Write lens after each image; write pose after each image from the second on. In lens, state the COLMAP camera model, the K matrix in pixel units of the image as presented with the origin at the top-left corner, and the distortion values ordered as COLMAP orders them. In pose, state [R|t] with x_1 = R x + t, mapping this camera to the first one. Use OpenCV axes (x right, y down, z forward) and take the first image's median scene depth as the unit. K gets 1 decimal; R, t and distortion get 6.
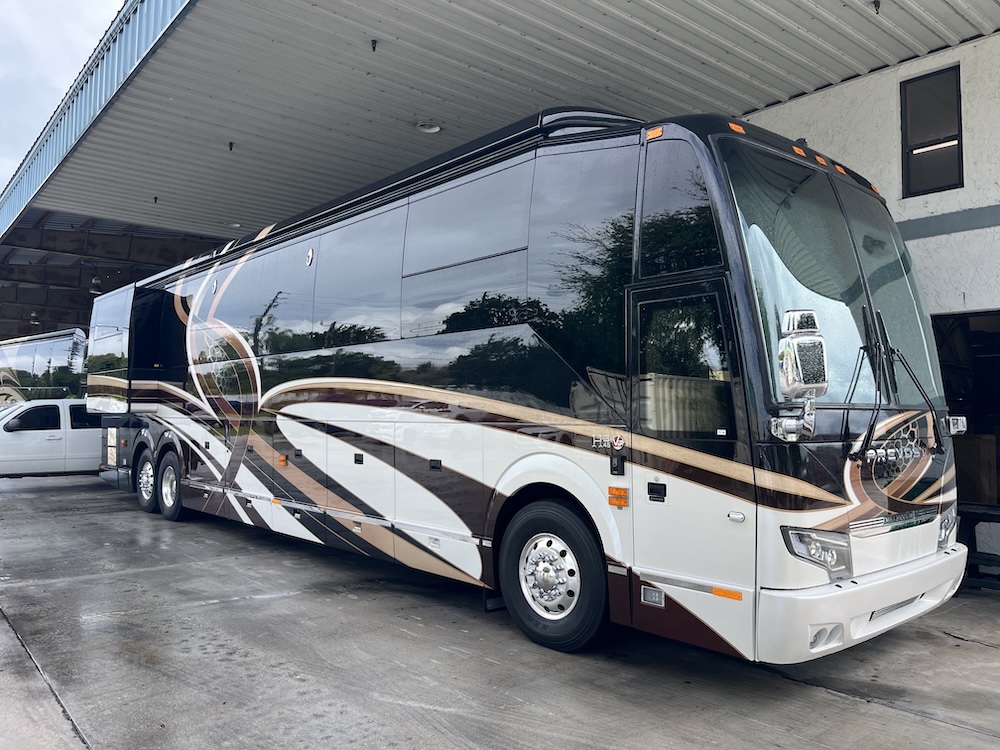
lens RADIAL K [[758.1, 0, 501.0], [0, 758.1, 379.2], [0, 0, 1]] dist [0.046890, -0.018217]
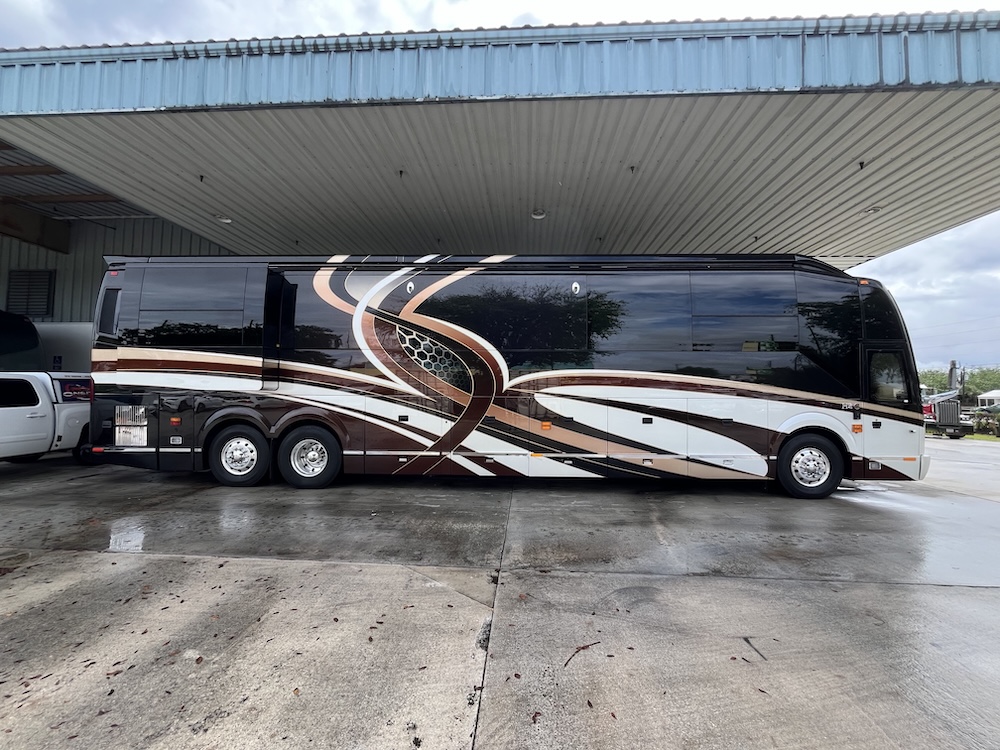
lens RADIAL K [[401.7, 0, 503.4], [0, 401.7, 377.1], [0, 0, 1]] dist [-0.003760, 0.000337]
pose [[0.682372, 0.025457, 0.730562, -1.114382], [-0.037577, 0.999294, 0.000277, 0.023477], [-0.730039, -0.027642, 0.682846, 0.683711]]
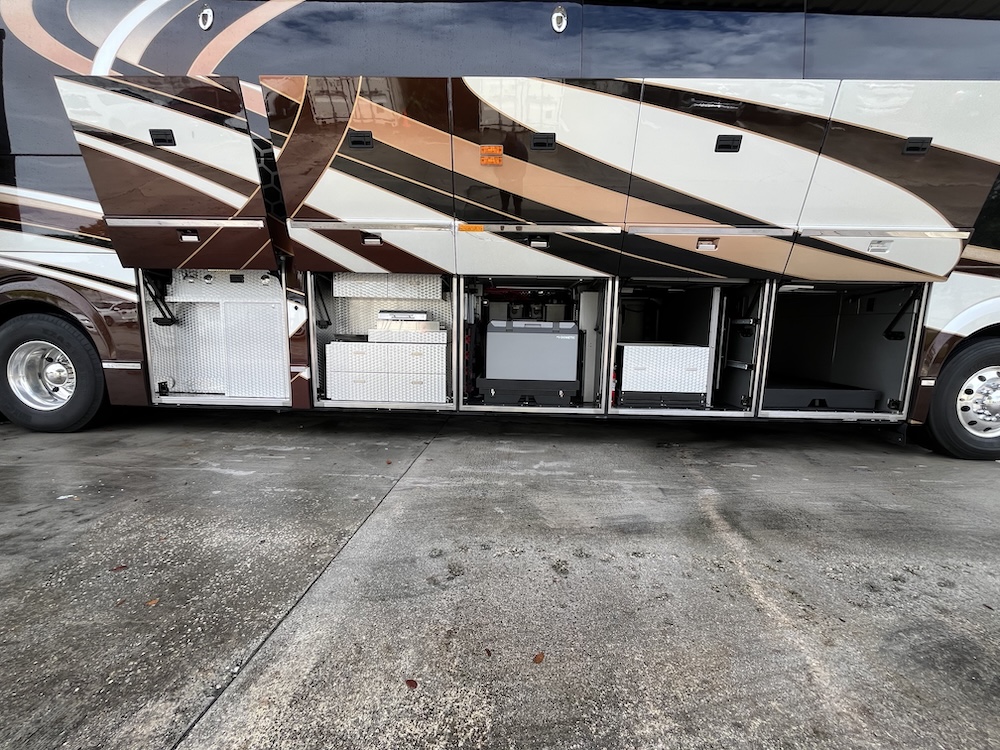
lens RADIAL K [[401.7, 0, 505.3], [0, 401.7, 376.4], [0, 0, 1]] dist [-0.003760, 0.000337]
pose [[0.673873, -0.079779, 0.734528, -0.702333], [-0.049853, 0.986978, 0.152935, 0.129513], [-0.737164, -0.139677, 0.661120, 0.911657]]
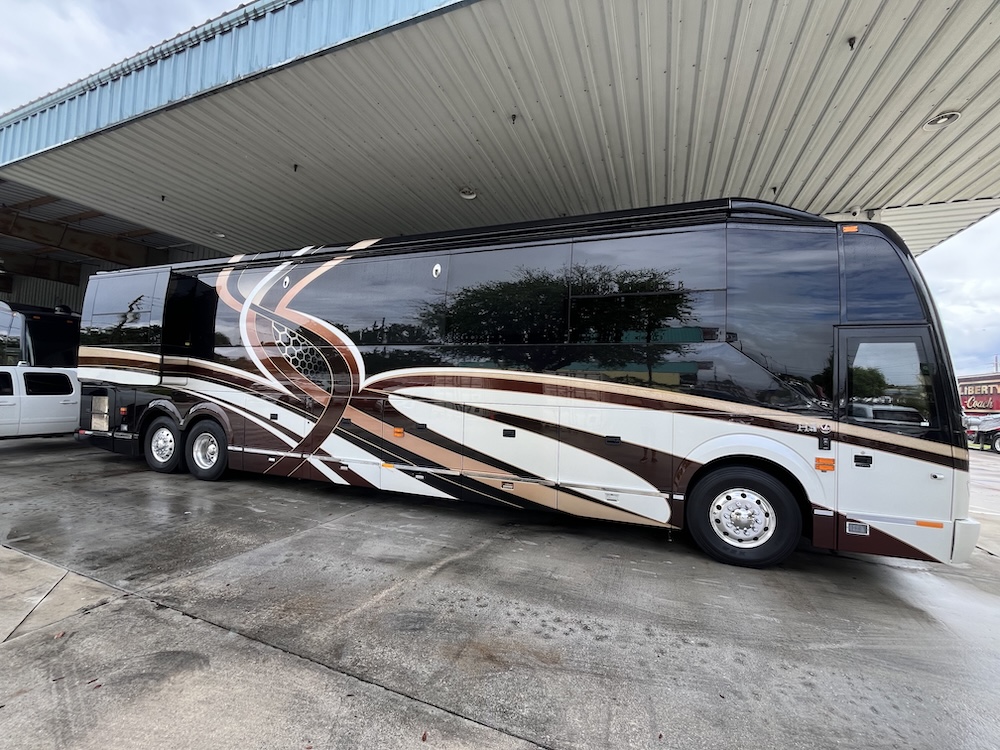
lens RADIAL K [[401.7, 0, 503.7], [0, 401.7, 376.8], [0, 0, 1]] dist [-0.003760, 0.000337]
pose [[0.872903, 0.042808, 0.486012, -0.570107], [-0.051236, 0.998678, 0.004058, 0.007725], [-0.485195, -0.028444, 0.873943, 0.442465]]
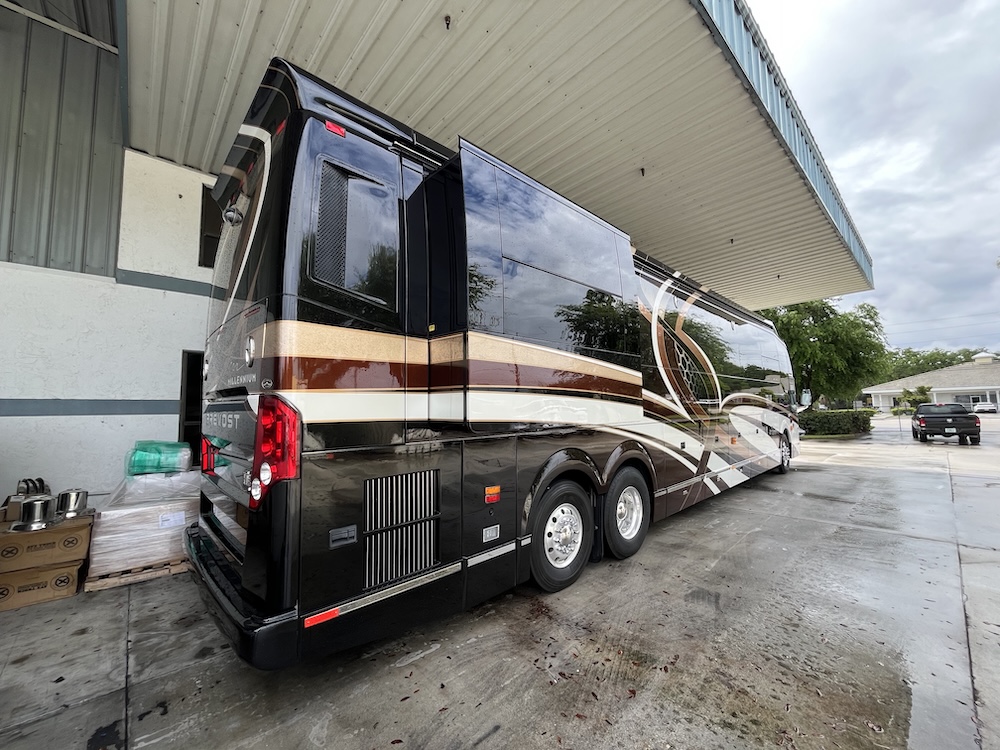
lens RADIAL K [[401.7, 0, 502.2], [0, 401.7, 377.8], [0, 0, 1]] dist [-0.003760, 0.000337]
pose [[-0.049531, 0.071816, 0.996187, -1.419961], [-0.028588, 0.996901, -0.073289, 0.060052], [-0.998363, -0.032109, -0.047324, 1.931340]]
